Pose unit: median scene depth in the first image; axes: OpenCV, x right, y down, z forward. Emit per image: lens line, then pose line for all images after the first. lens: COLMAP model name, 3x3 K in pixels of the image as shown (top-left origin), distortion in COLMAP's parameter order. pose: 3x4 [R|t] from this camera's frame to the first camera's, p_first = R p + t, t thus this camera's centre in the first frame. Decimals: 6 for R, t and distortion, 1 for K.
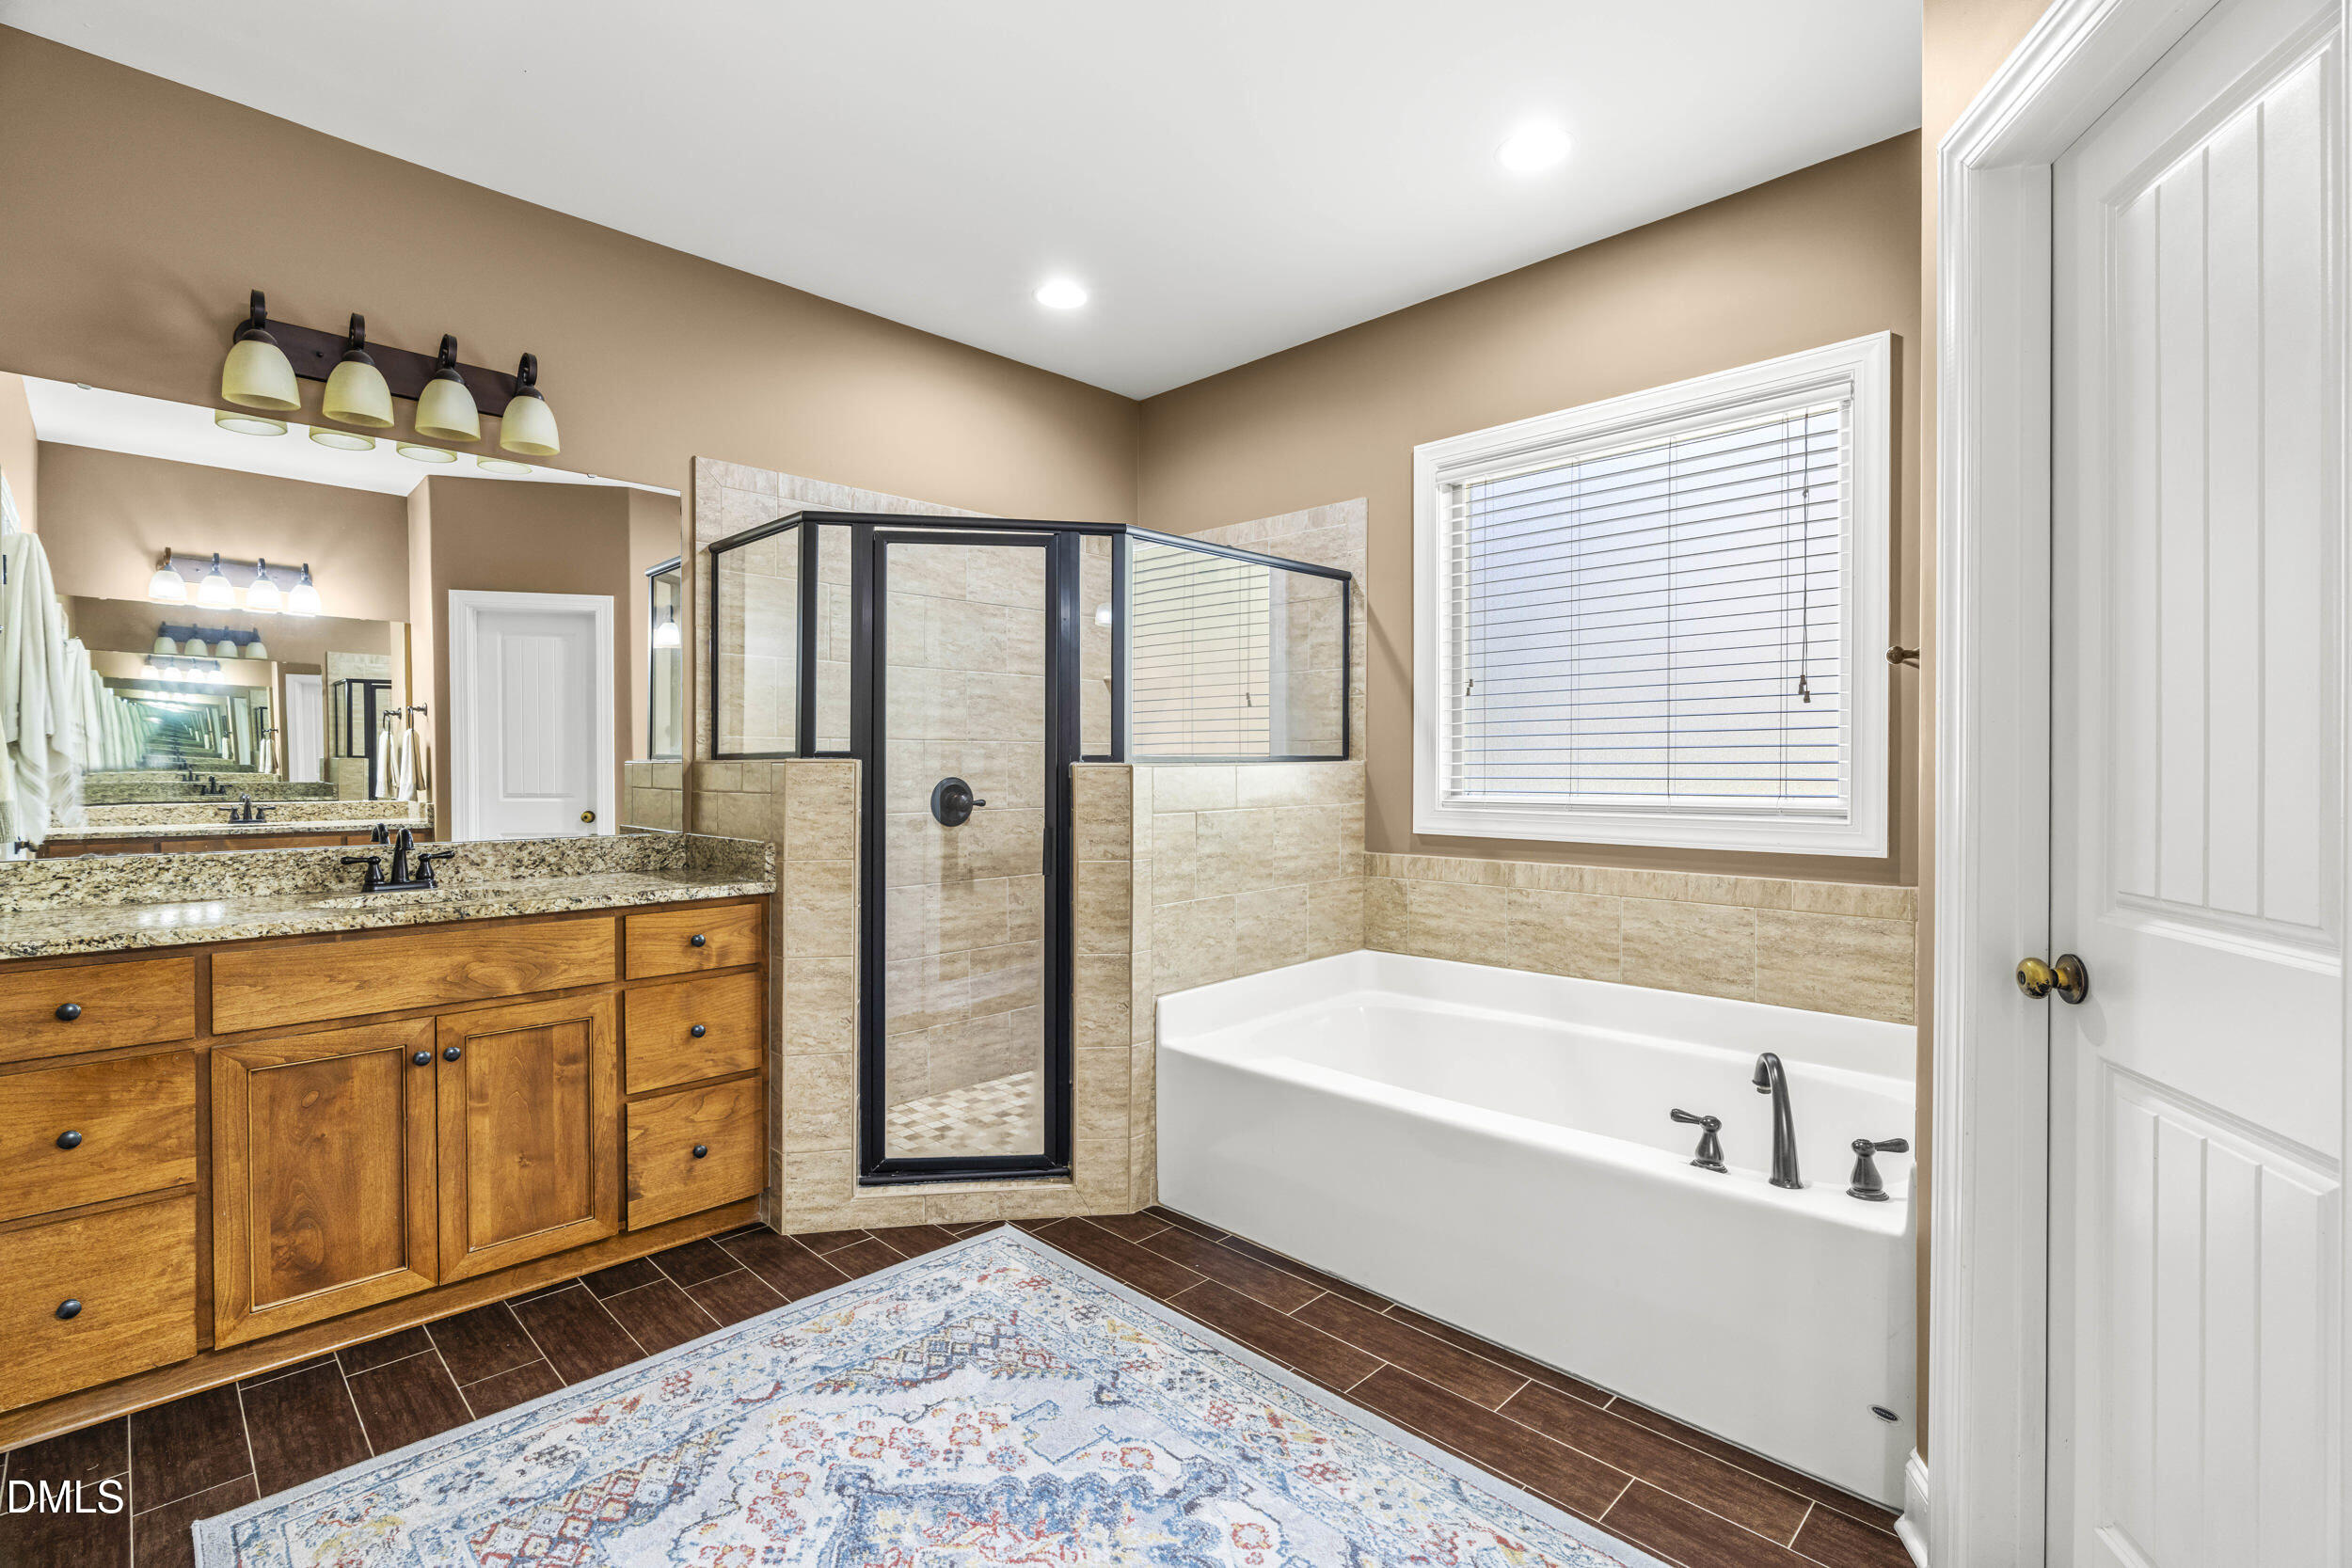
lens RADIAL K [[1076.7, 0, 1189.2], [0, 1076.7, 778.8], [0, 0, 1]] dist [-0.004107, 0.000342]
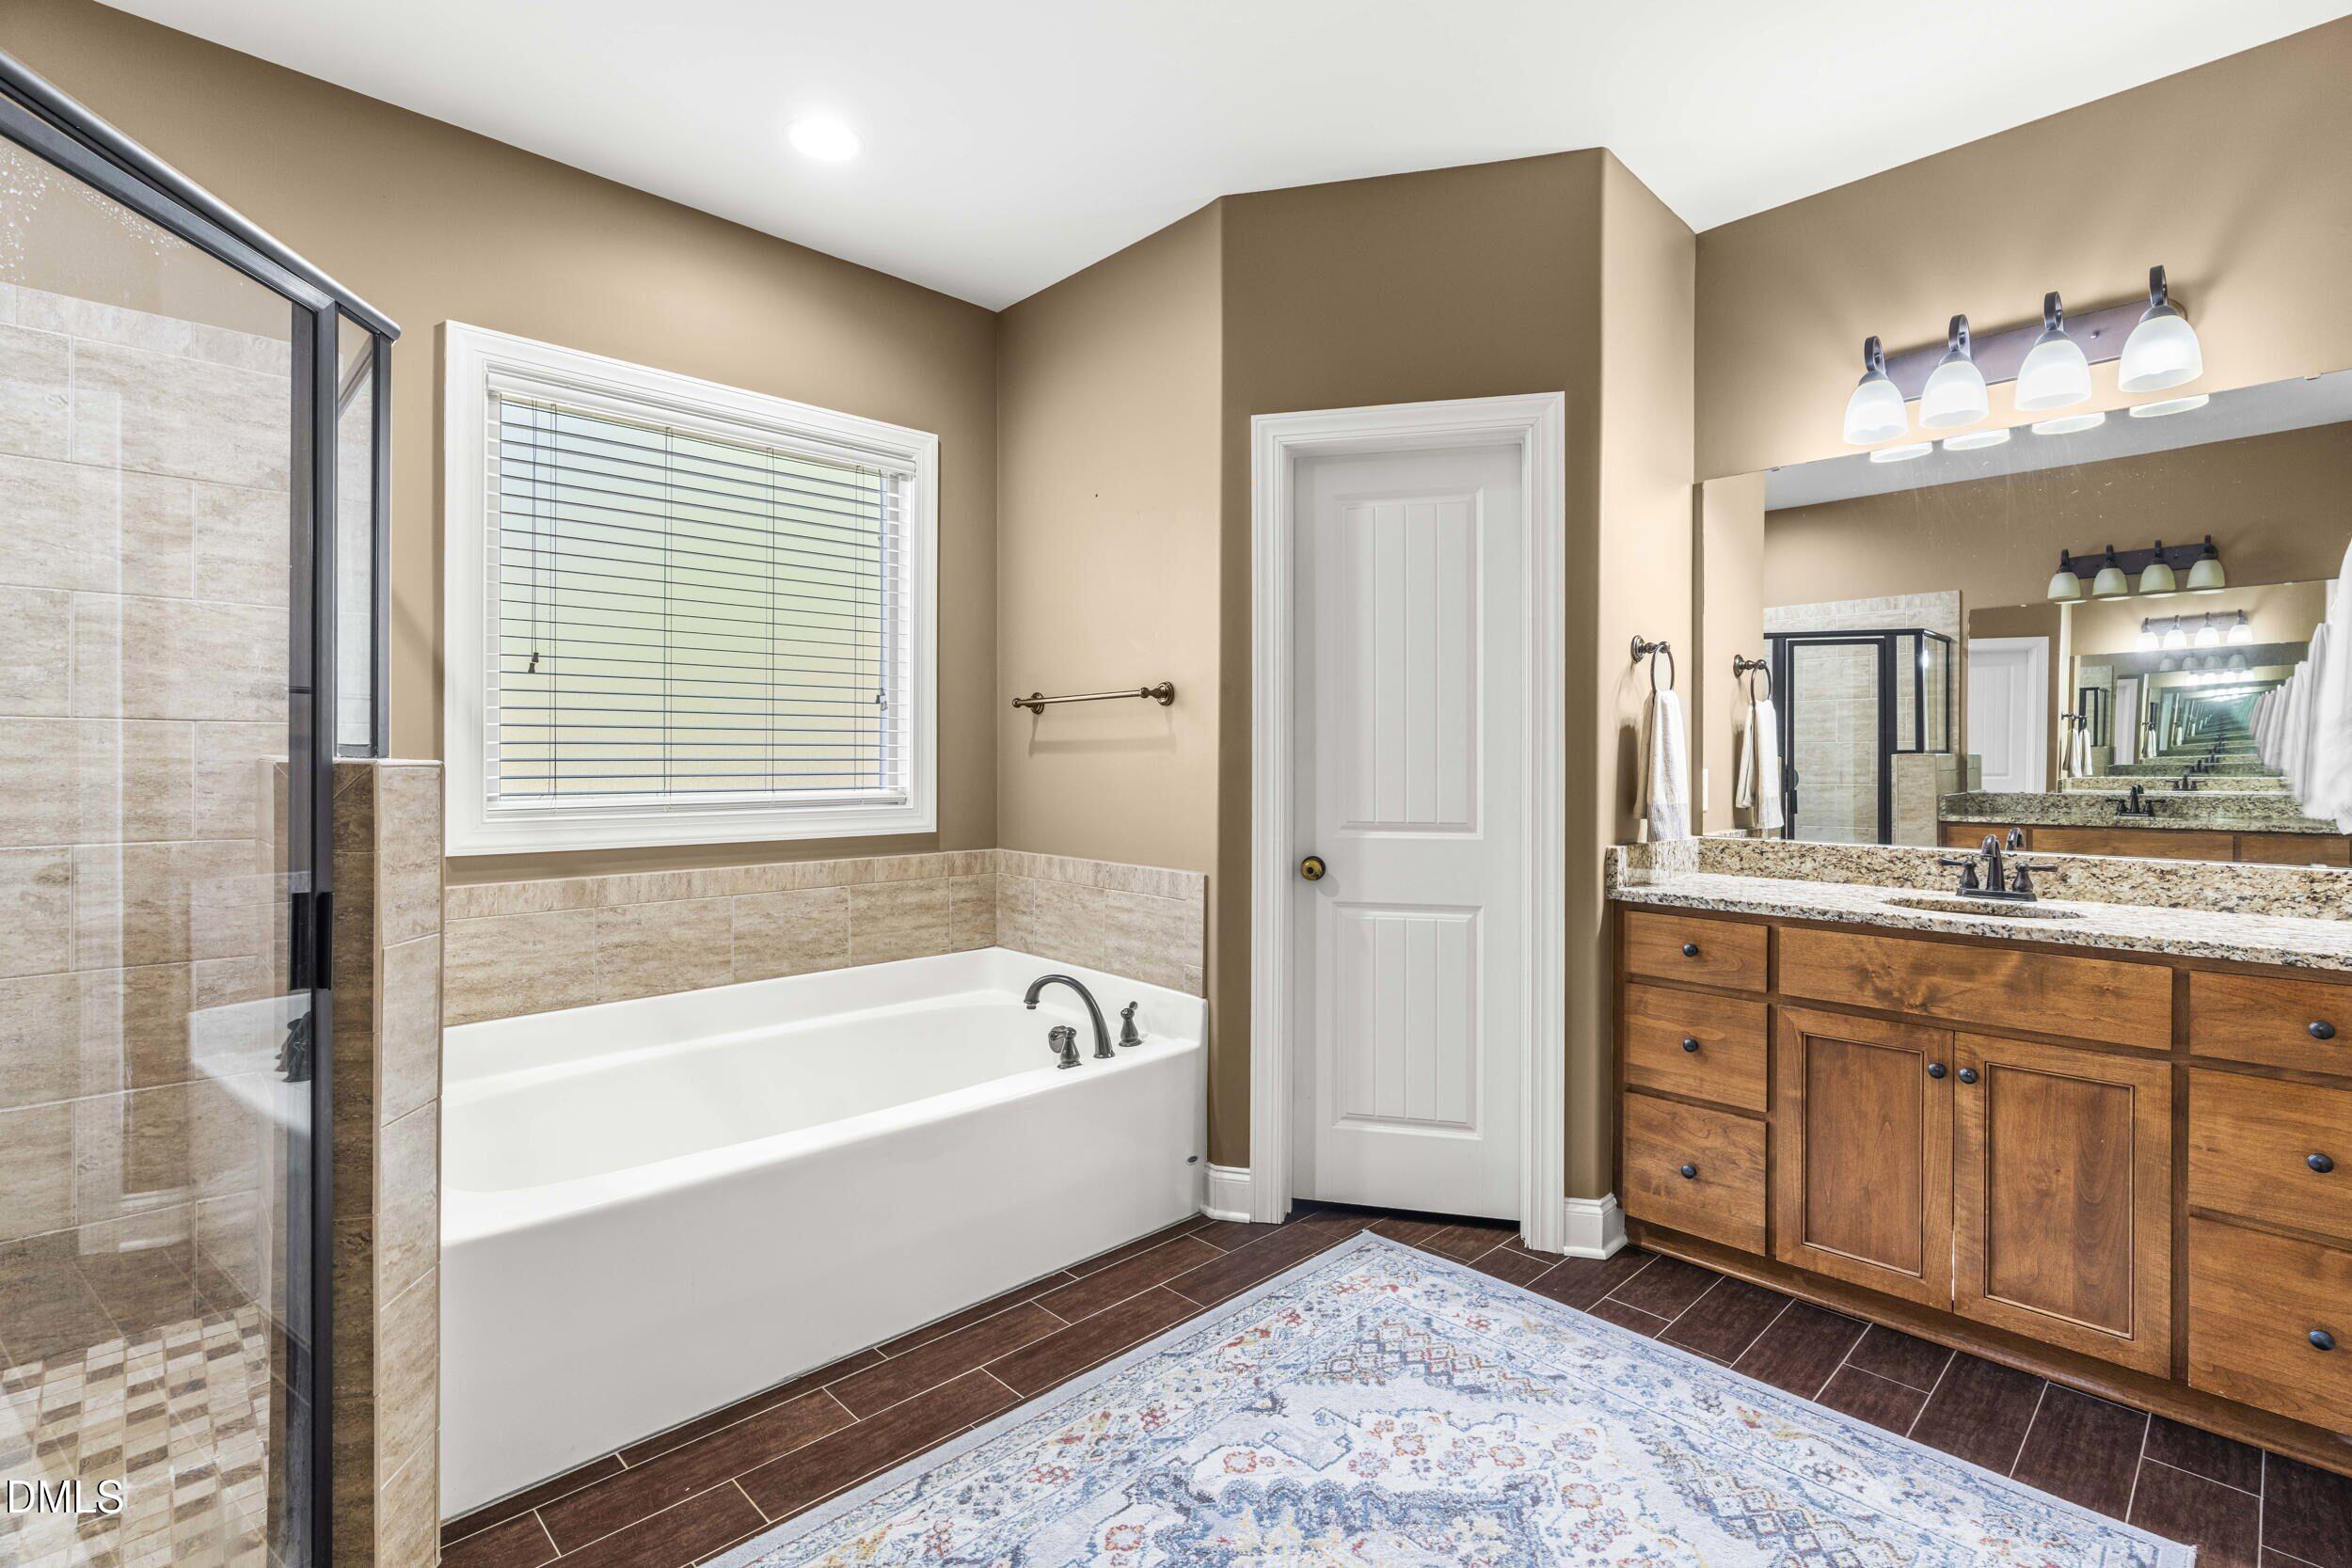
lens RADIAL K [[1076.7, 0, 1188.9], [0, 1076.7, 766.8], [0, 0, 1]] dist [-0.004107, 0.000342]
pose [[0.017922, -0.005386, 0.999825, -0.636414], [0.011978, 0.999915, 0.005172, -0.009226], [-0.999768, 0.011883, 0.017985, 0.625779]]
